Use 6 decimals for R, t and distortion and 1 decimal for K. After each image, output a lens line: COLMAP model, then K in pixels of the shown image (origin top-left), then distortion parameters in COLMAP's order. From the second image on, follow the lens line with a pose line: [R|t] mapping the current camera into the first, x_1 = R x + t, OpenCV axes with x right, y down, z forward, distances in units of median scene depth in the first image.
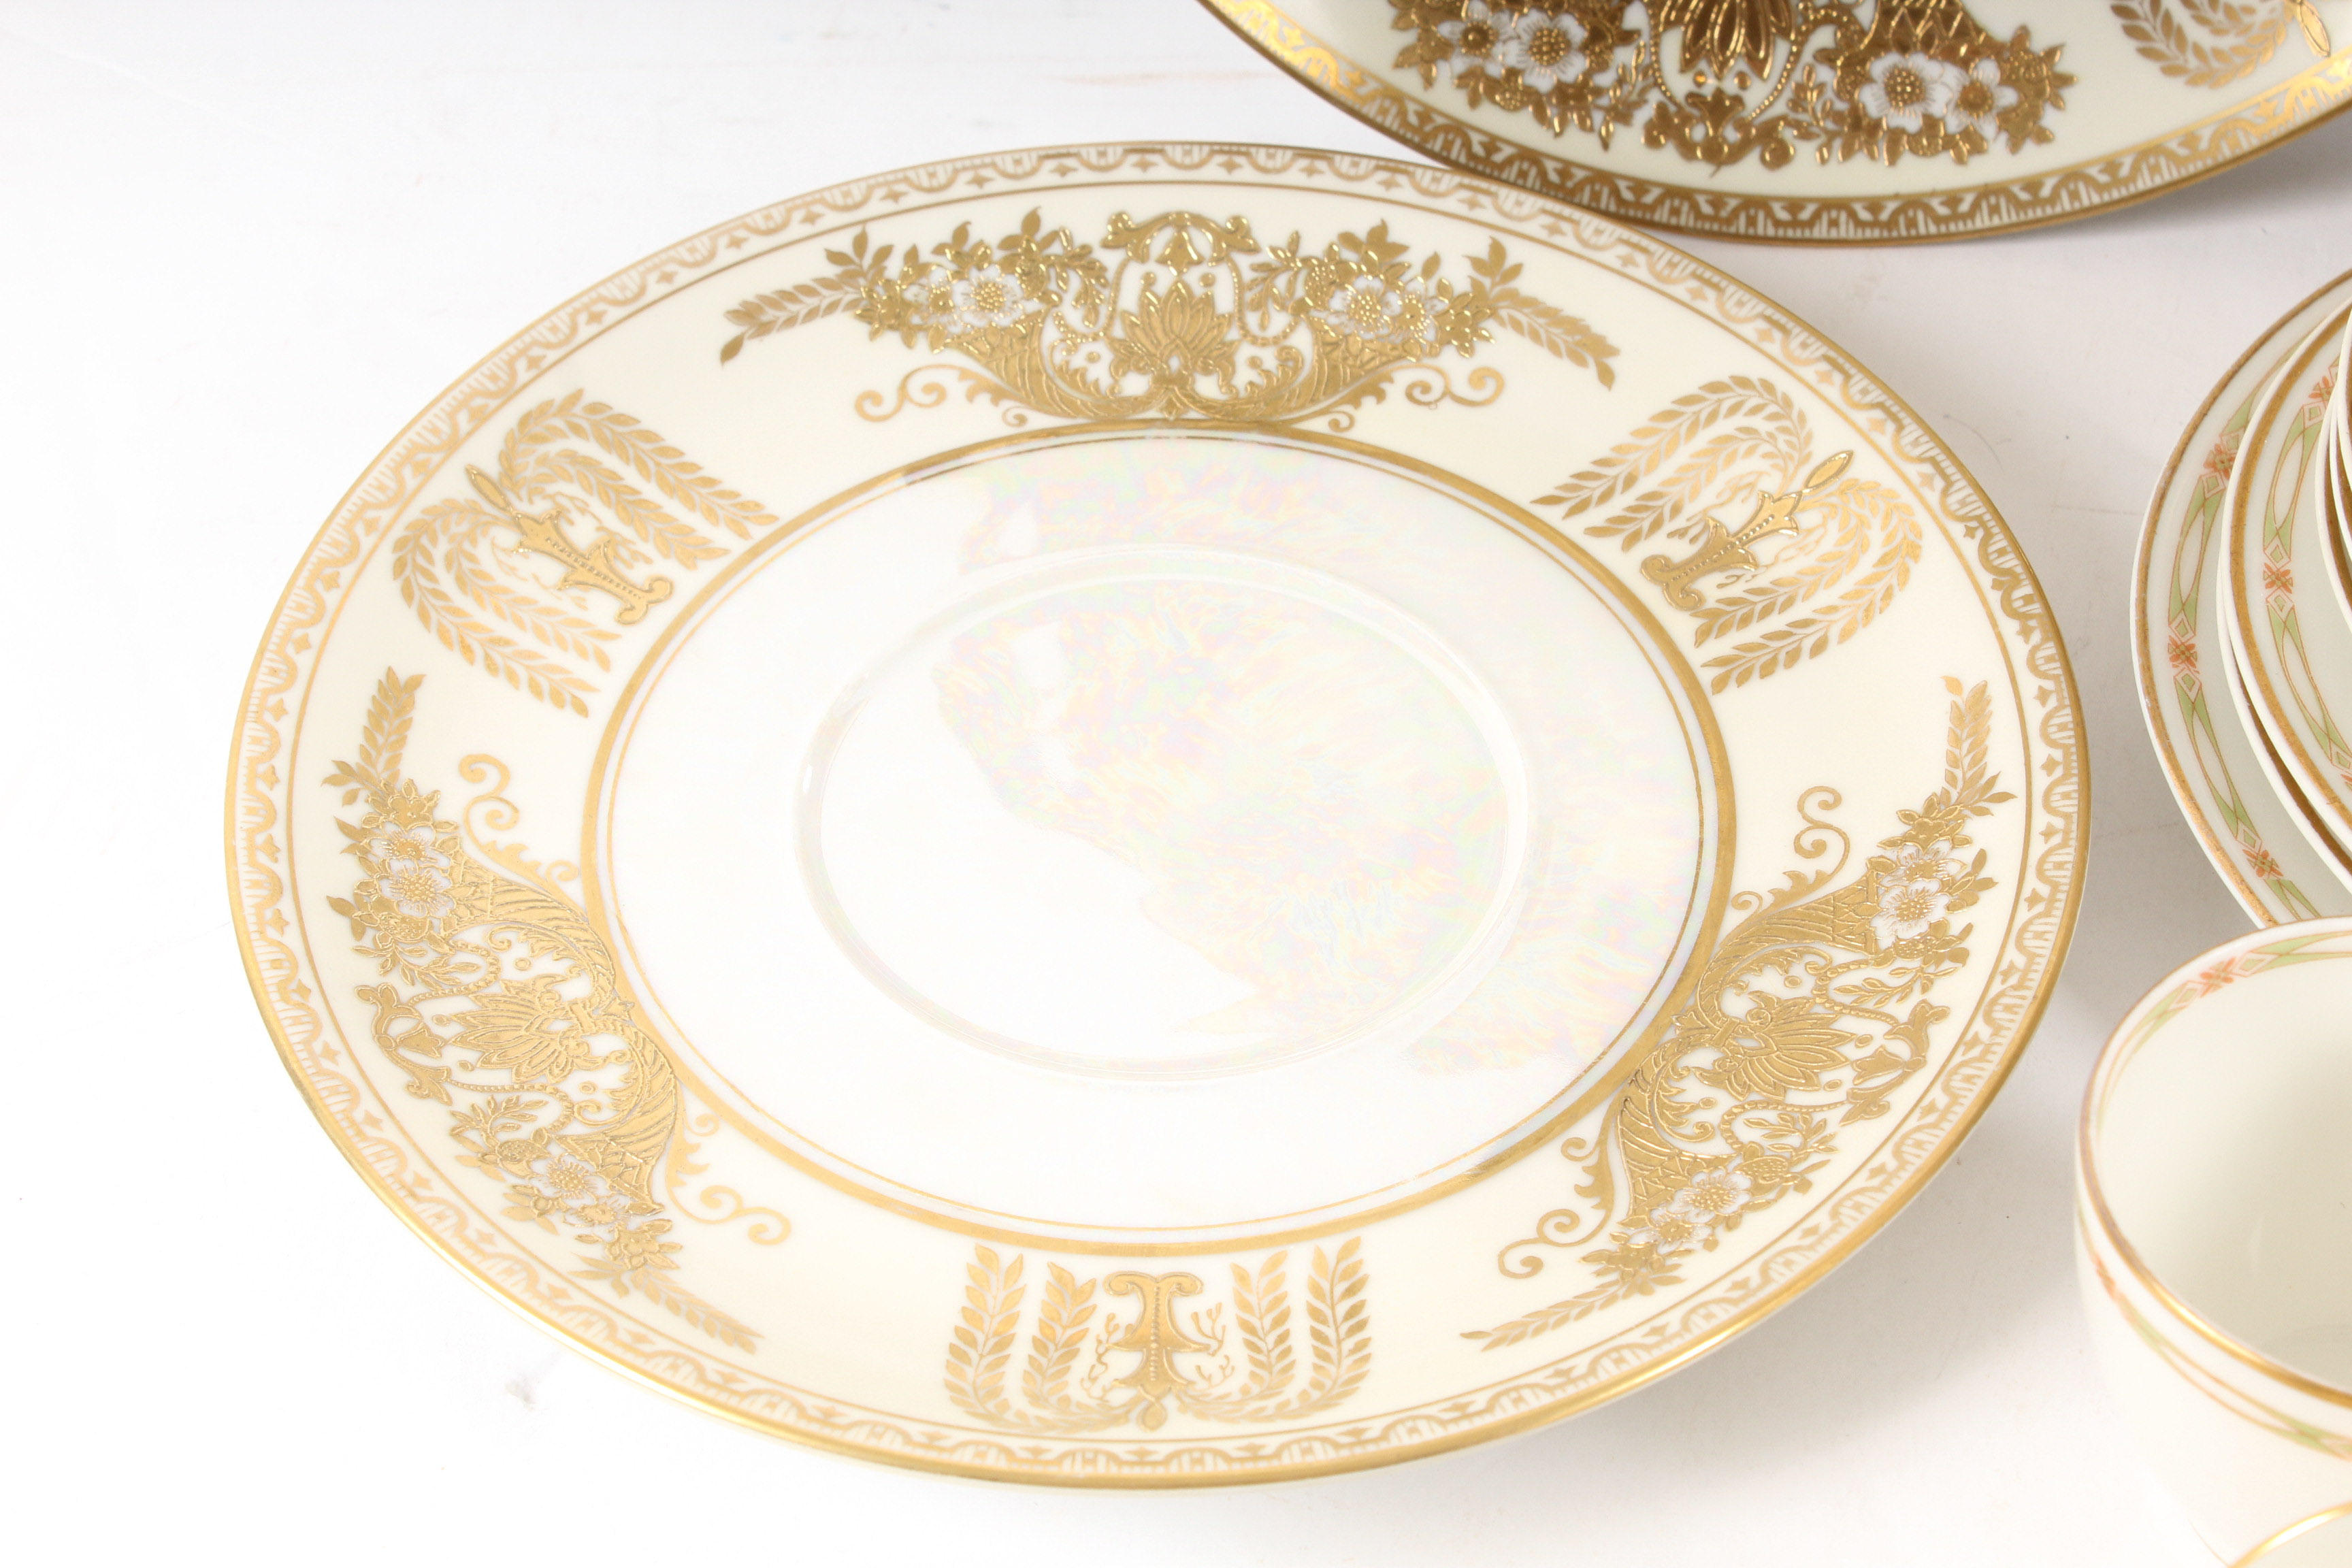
lens RADIAL K [[4904.4, 0, 1176.0], [0, 4904.4, 784.0], [0, 0, 1]] dist [0.023908, 0.208155]
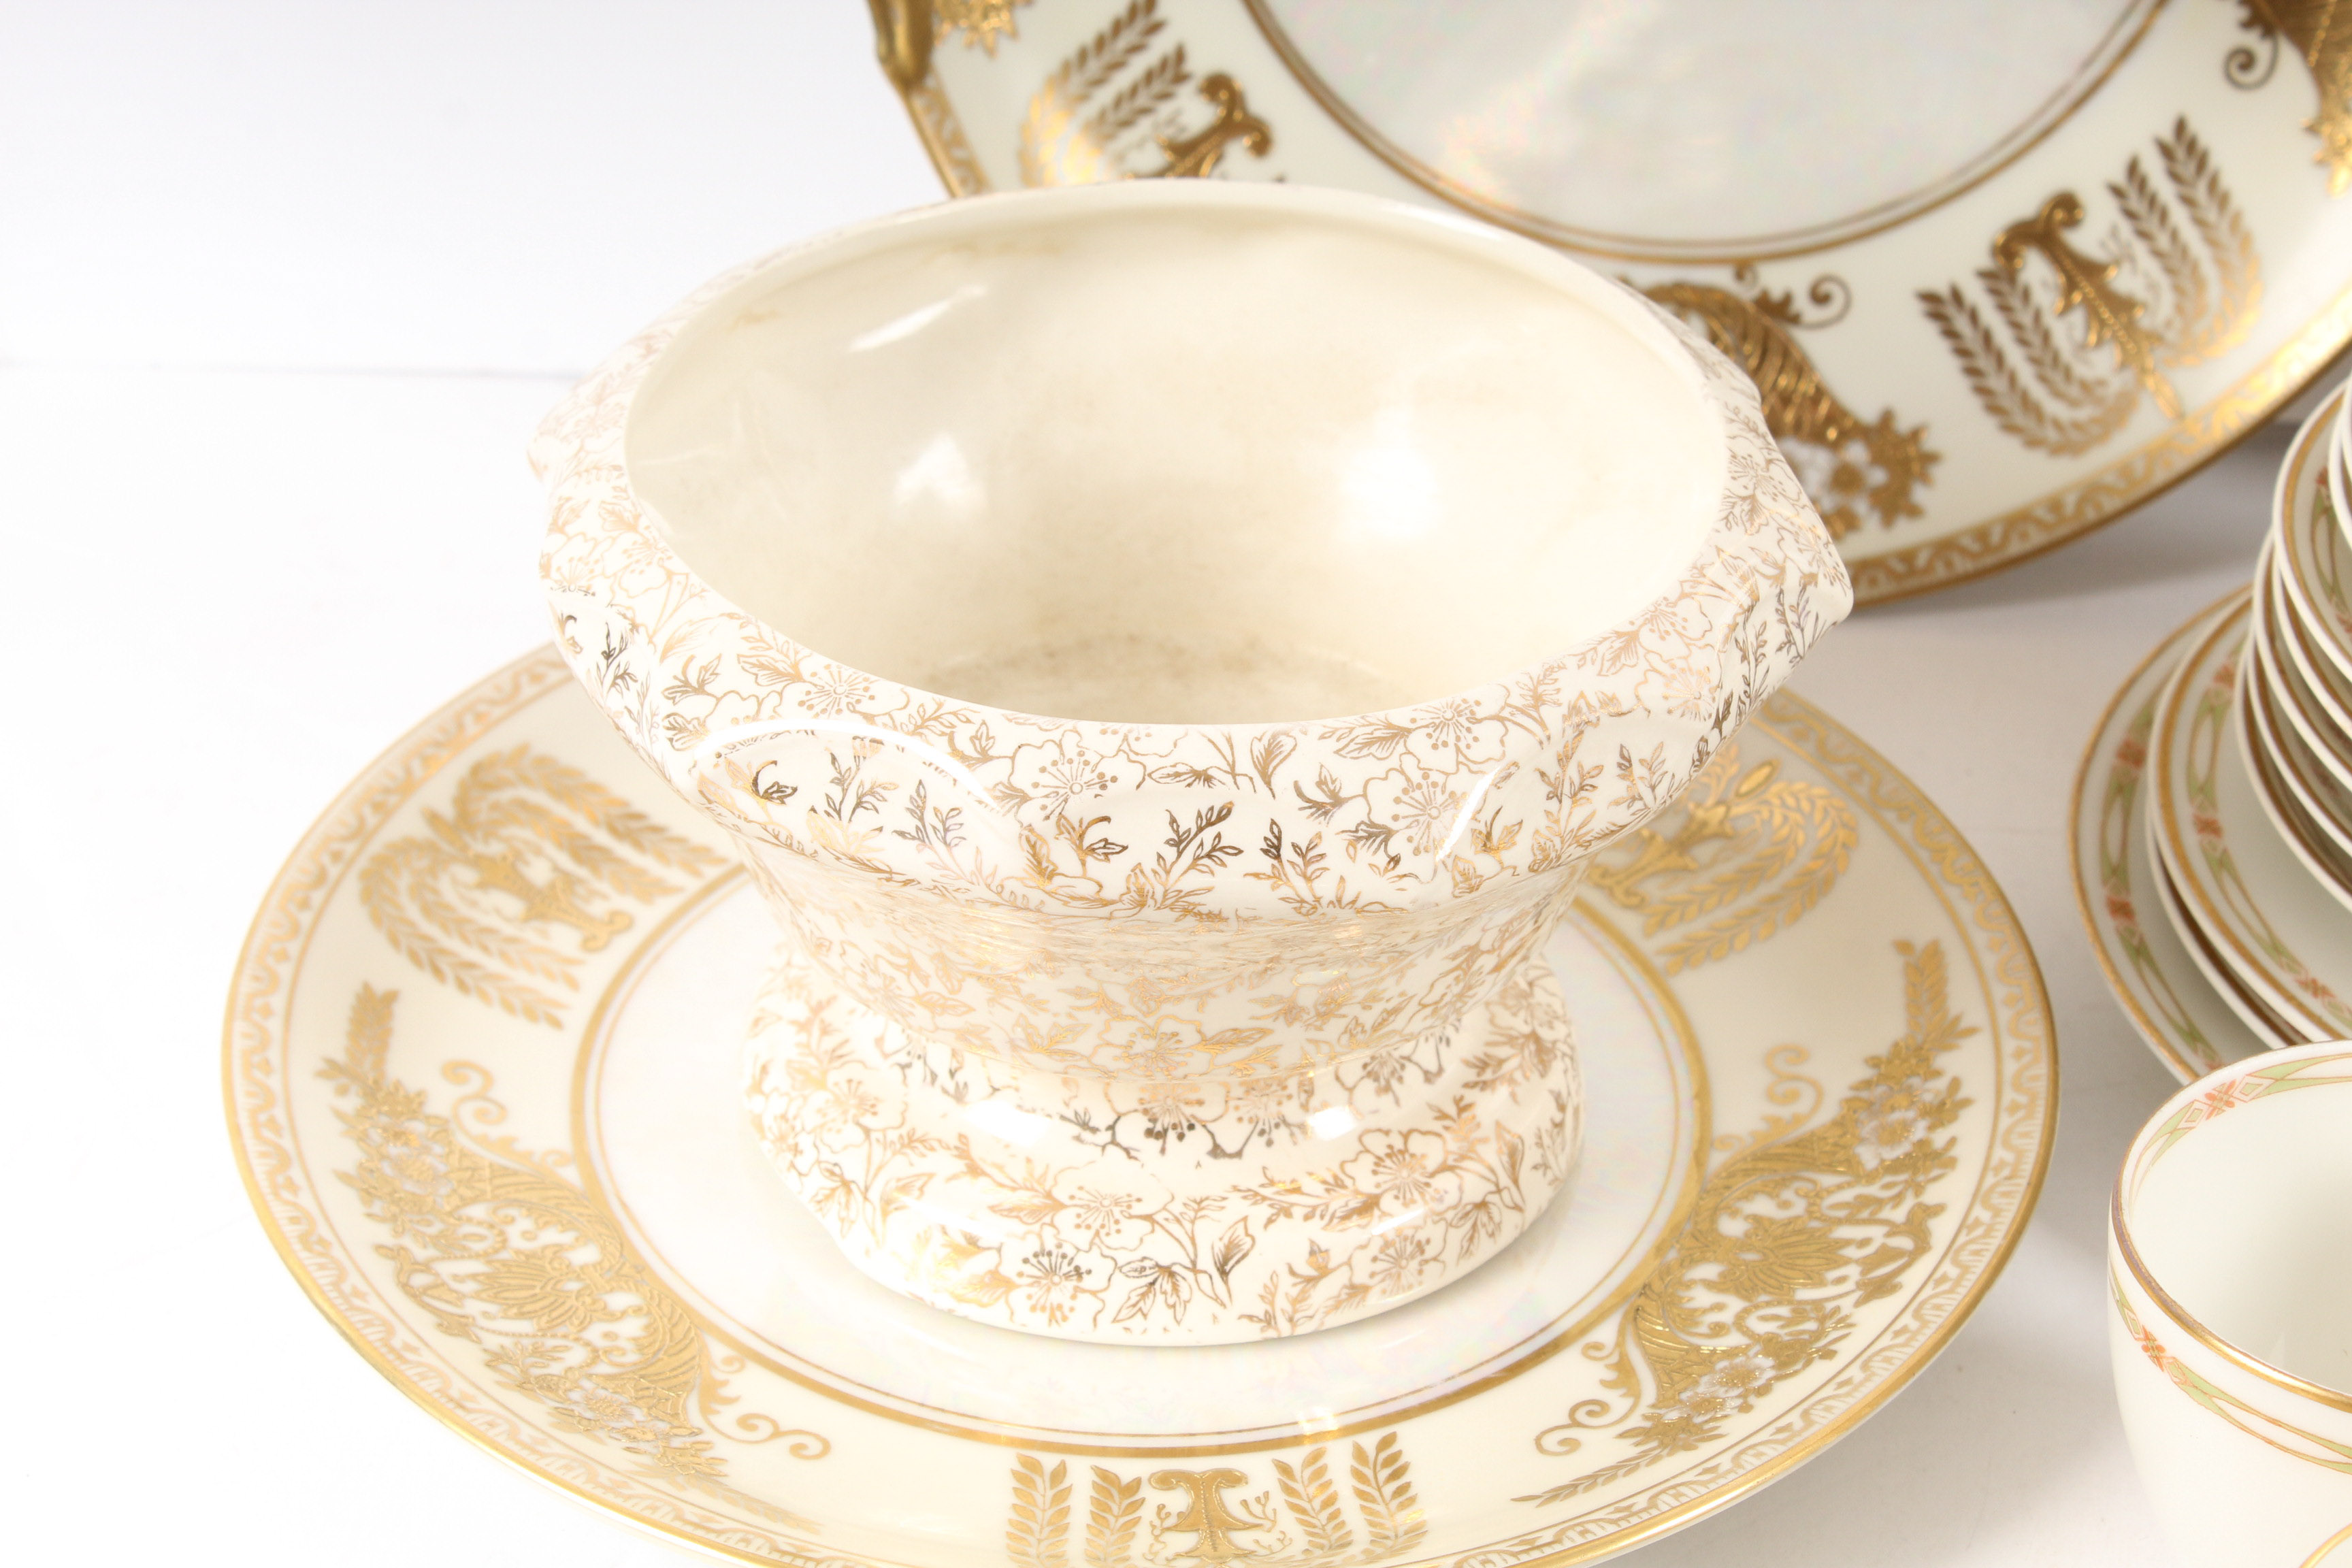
lens RADIAL K [[5468.1, 0, 1175.8], [0, 5468.1, 779.0], [0, 0, 1]] dist [0.046744, 0.317230]
pose [[0.995015, -0.025508, 0.096410, -0.095619], [0.045200, 0.977088, -0.207980, 0.163827], [-0.088896, 0.211301, 0.973370, -0.103064]]
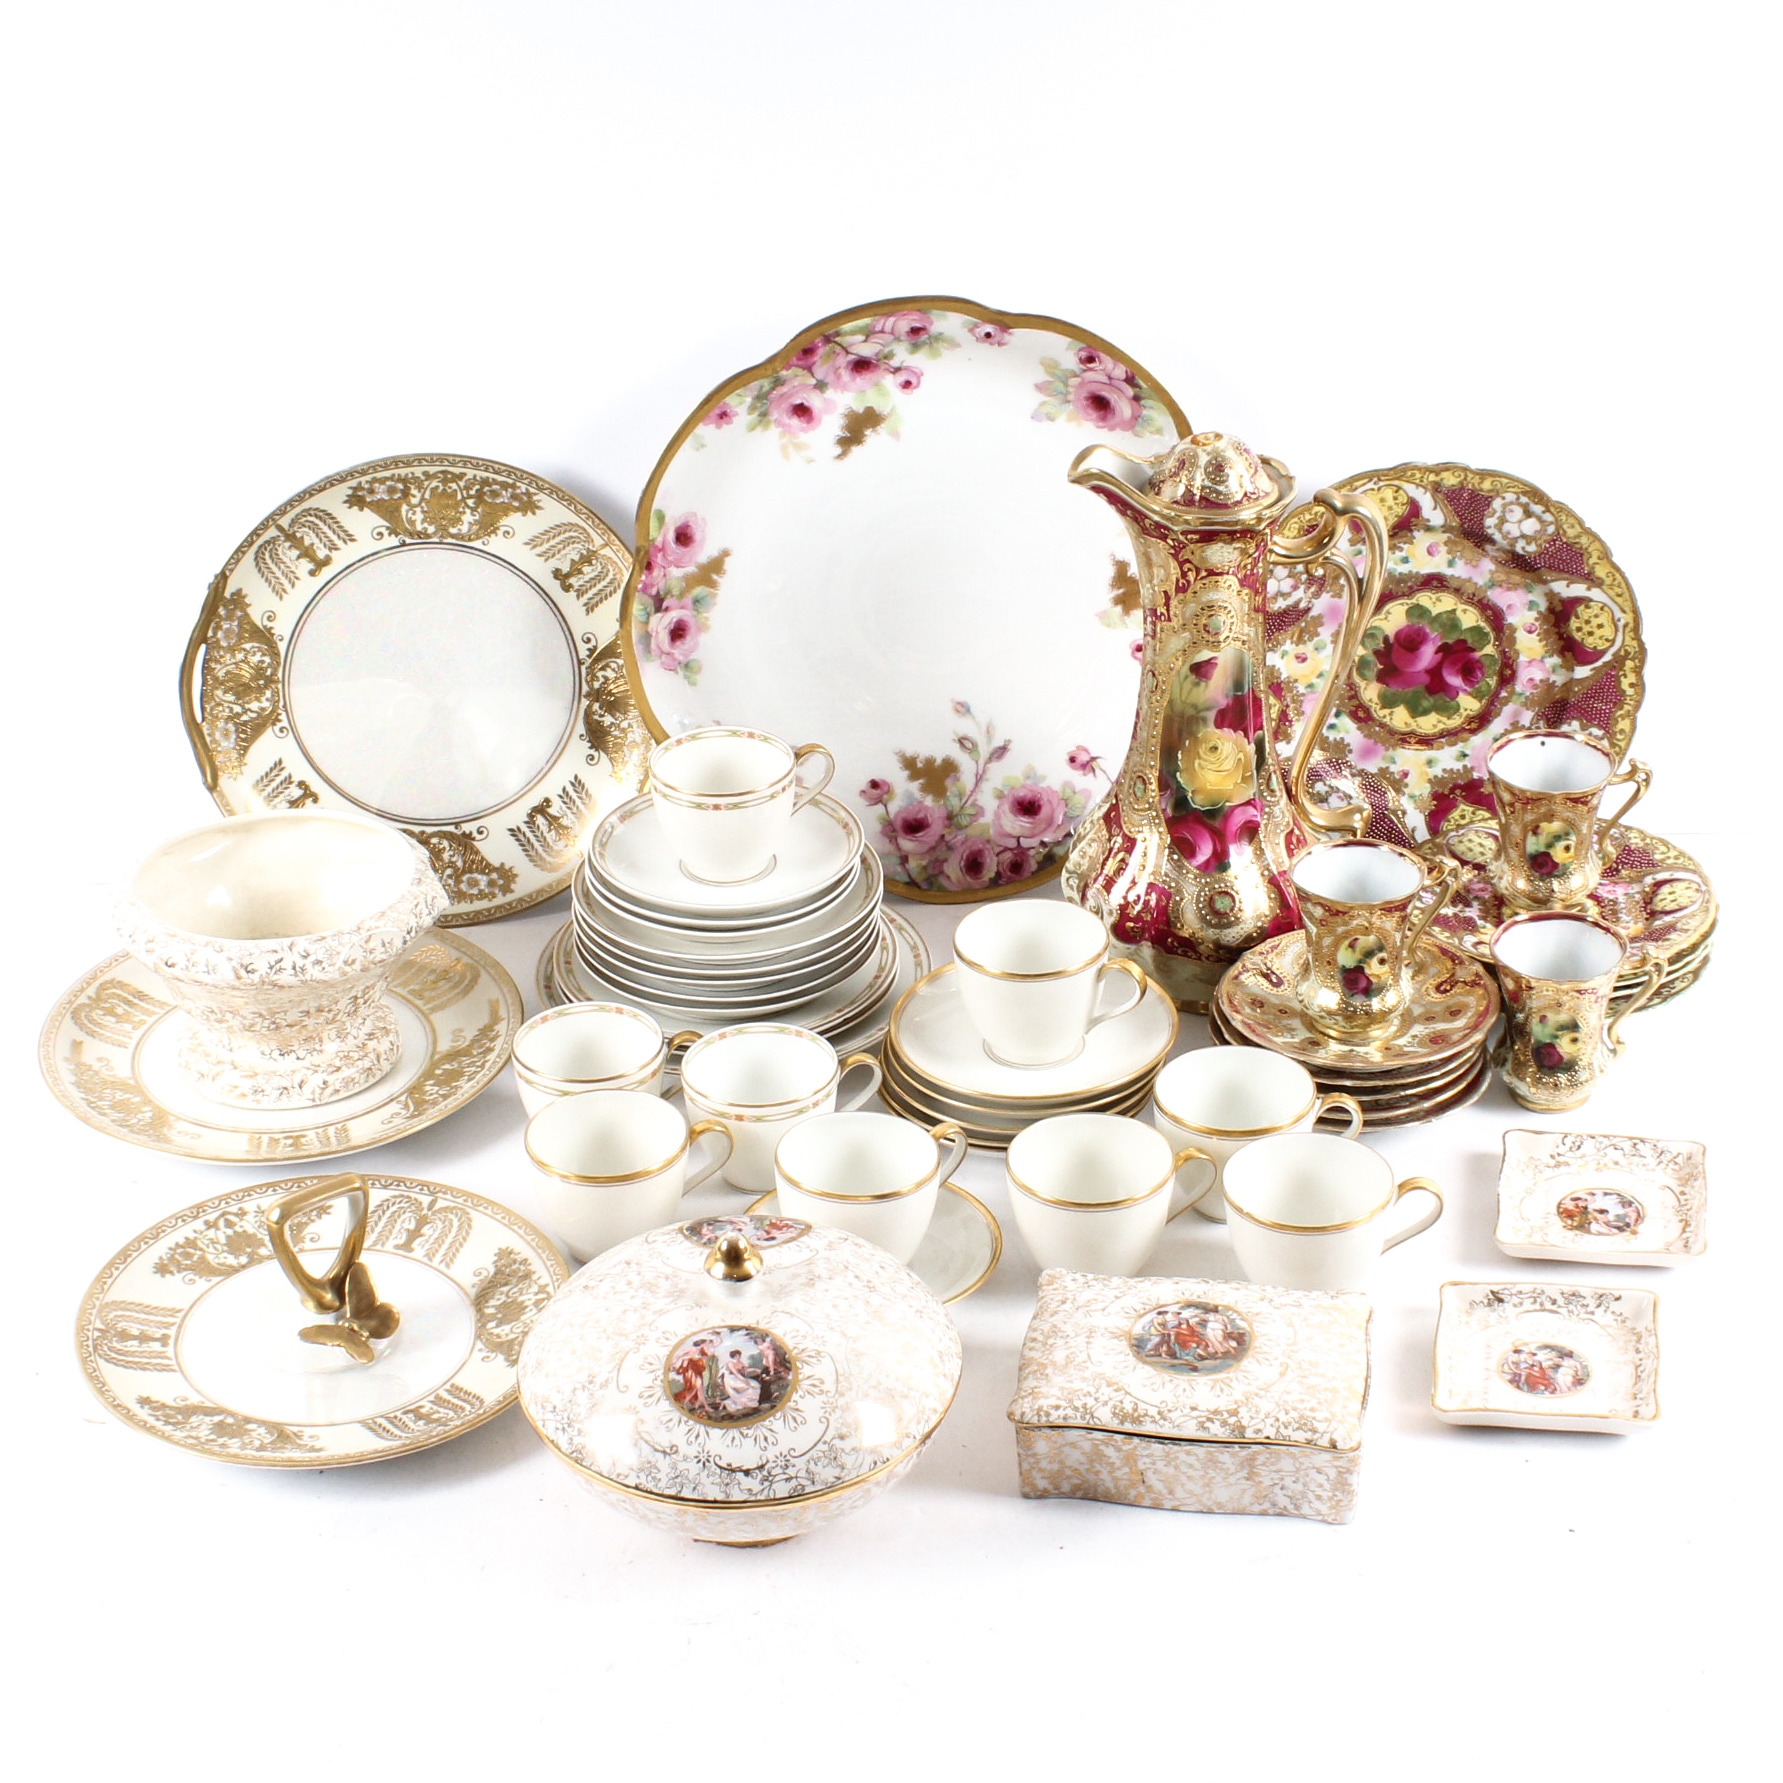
lens RADIAL K [[2991.1, 0, 847.7], [0, 2991.1, 890.4], [0, 0, 1]] dist [-0.178782, 0.165020]
pose [[0.972938, -0.087402, 0.213898, -0.055115], [0.146832, 0.948629, -0.280257, 0.544635], [-0.178415, 0.304080, 0.935790, -1.153202]]
